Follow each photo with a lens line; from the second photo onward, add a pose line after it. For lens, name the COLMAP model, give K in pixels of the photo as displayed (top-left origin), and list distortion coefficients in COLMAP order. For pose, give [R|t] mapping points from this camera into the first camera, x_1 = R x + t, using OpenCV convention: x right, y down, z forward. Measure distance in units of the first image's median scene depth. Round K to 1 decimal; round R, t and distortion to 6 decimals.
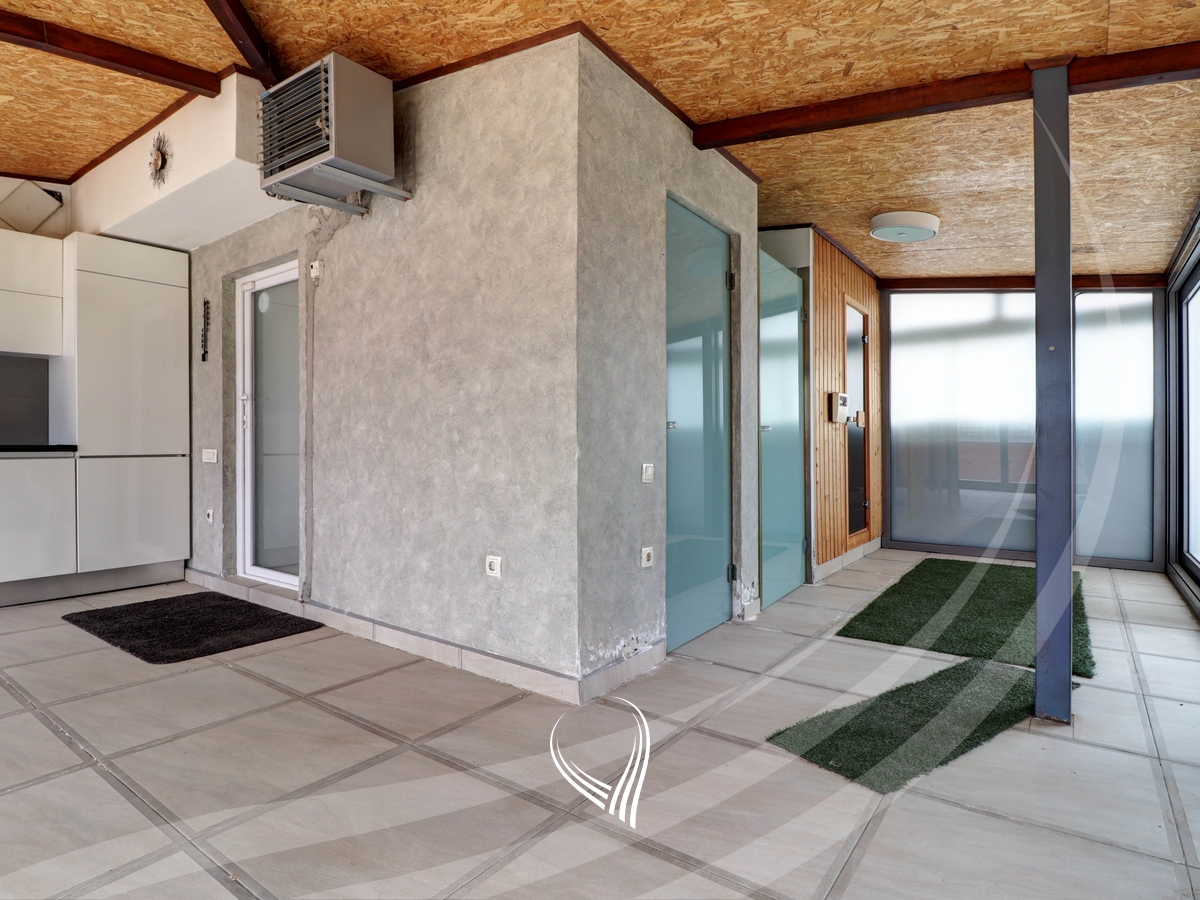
lens RADIAL K [[633.8, 0, 591.7], [0, 633.8, 445.9], [0, 0, 1]] dist [0.004655, -0.014766]
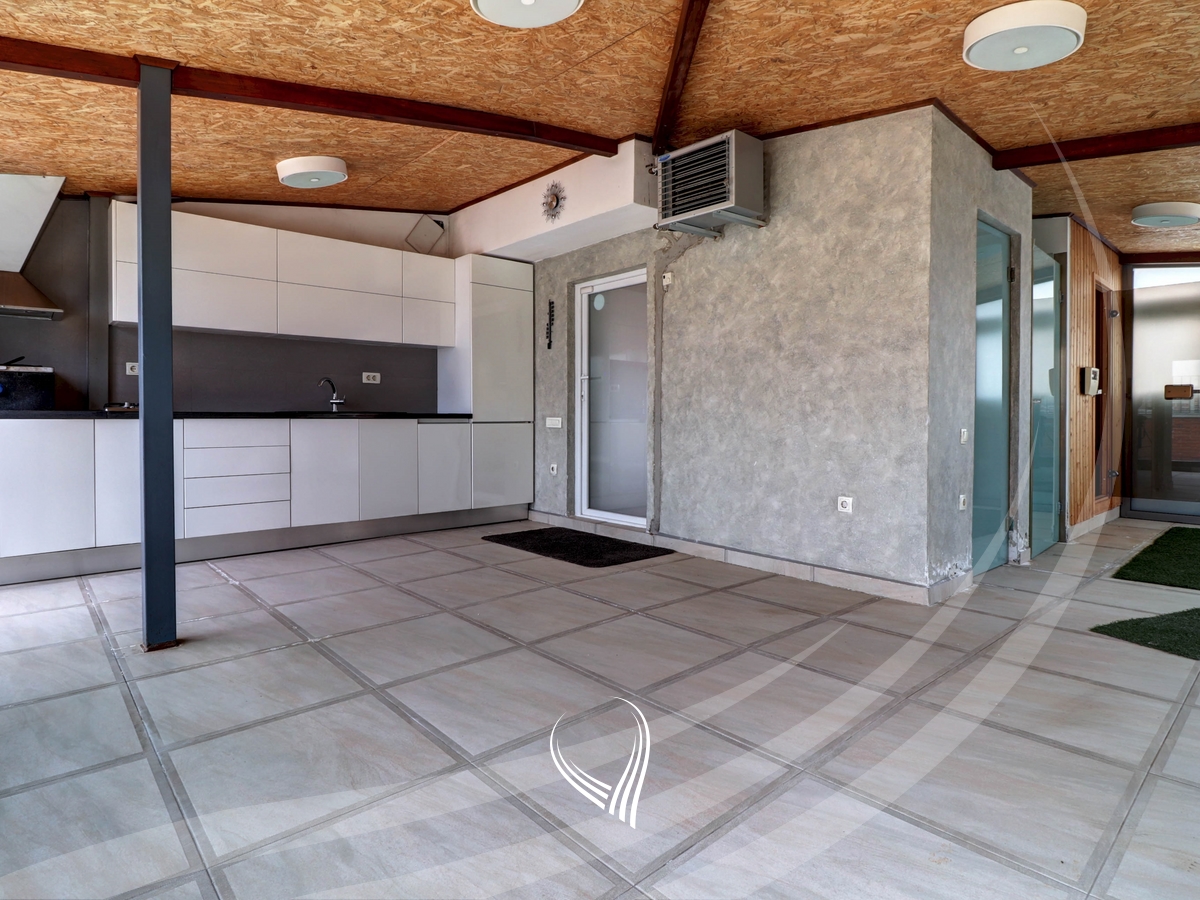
lens RADIAL K [[633.8, 0, 632.1], [0, 633.8, 427.1], [0, 0, 1]] dist [0.004655, -0.014766]
pose [[0.982939, 0.006570, -0.183815, -0.308733], [-0.003838, 0.999877, 0.015213, 0.007103], [0.183893, -0.014248, 0.982843, -0.344872]]
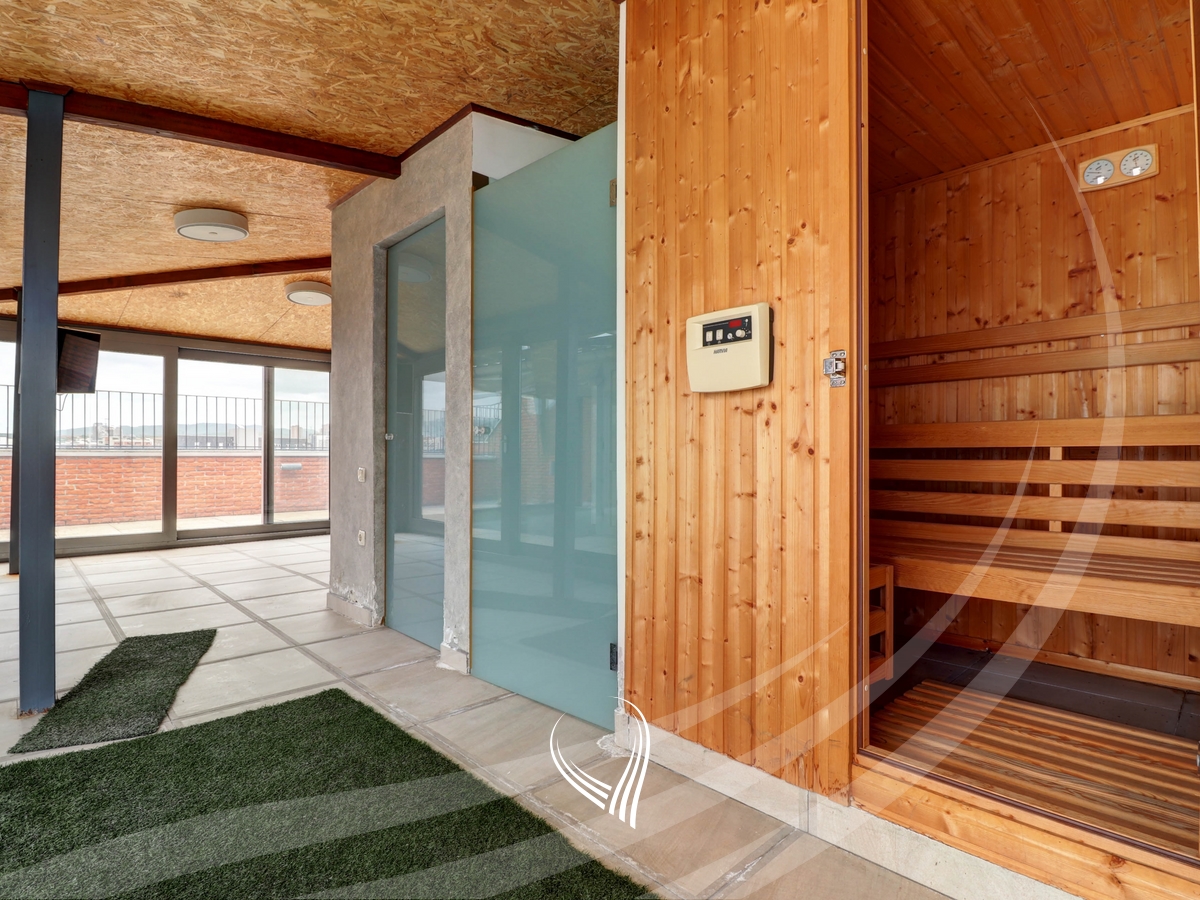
lens RADIAL K [[633.8, 0, 606.2], [0, 633.8, 451.3], [0, 0, 1]] dist [0.004655, -0.014766]
pose [[-0.158223, -0.006945, -0.987379, 1.220336], [-0.000341, 0.999976, -0.006979, 0.003116], [0.987403, -0.000768, -0.158221, 1.589529]]
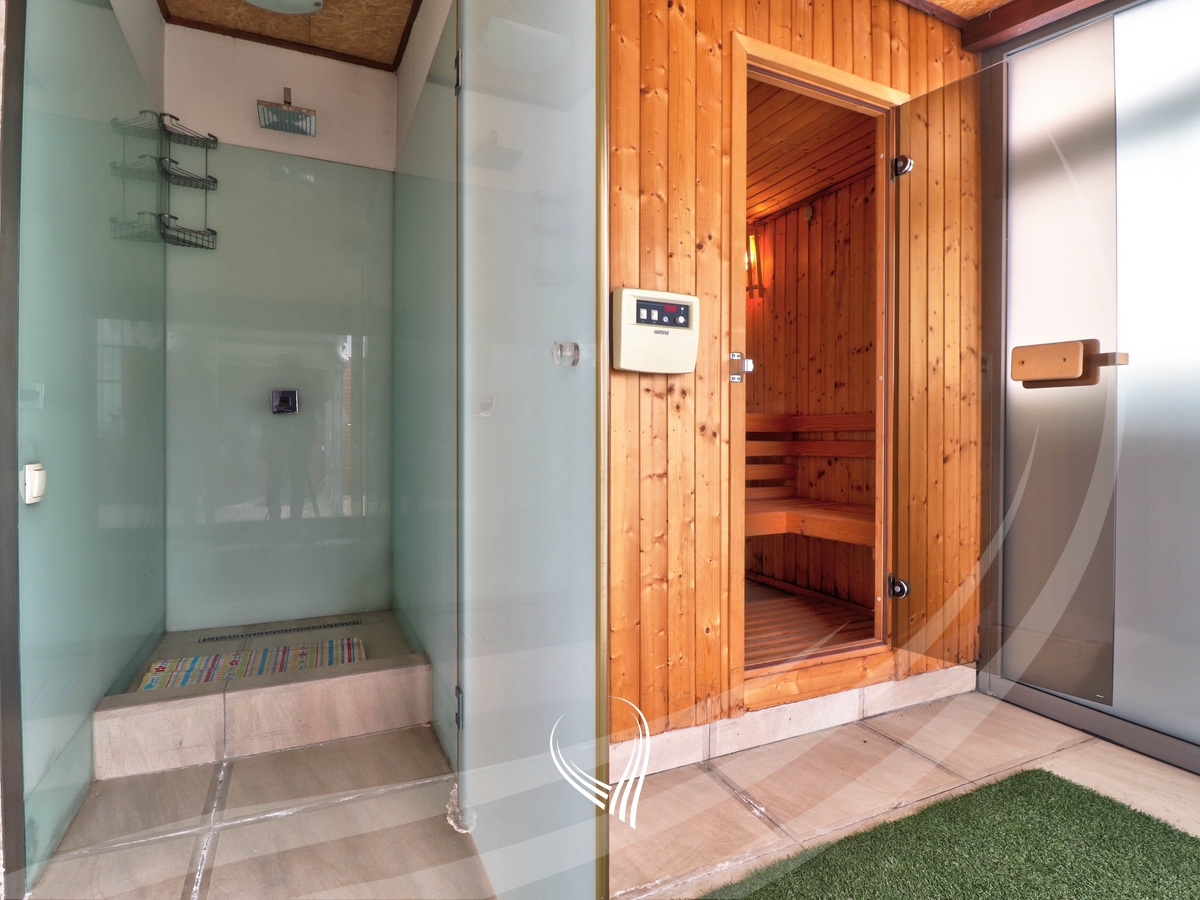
lens RADIAL K [[633.8, 0, 600.4], [0, 633.8, 448.1], [0, 0, 1]] dist [0.004655, -0.014766]
pose [[0.888611, 0.008503, -0.458583, 0.825450], [-0.002676, 0.999907, 0.013354, 0.005187], [0.458654, -0.010640, 0.888551, 1.029642]]
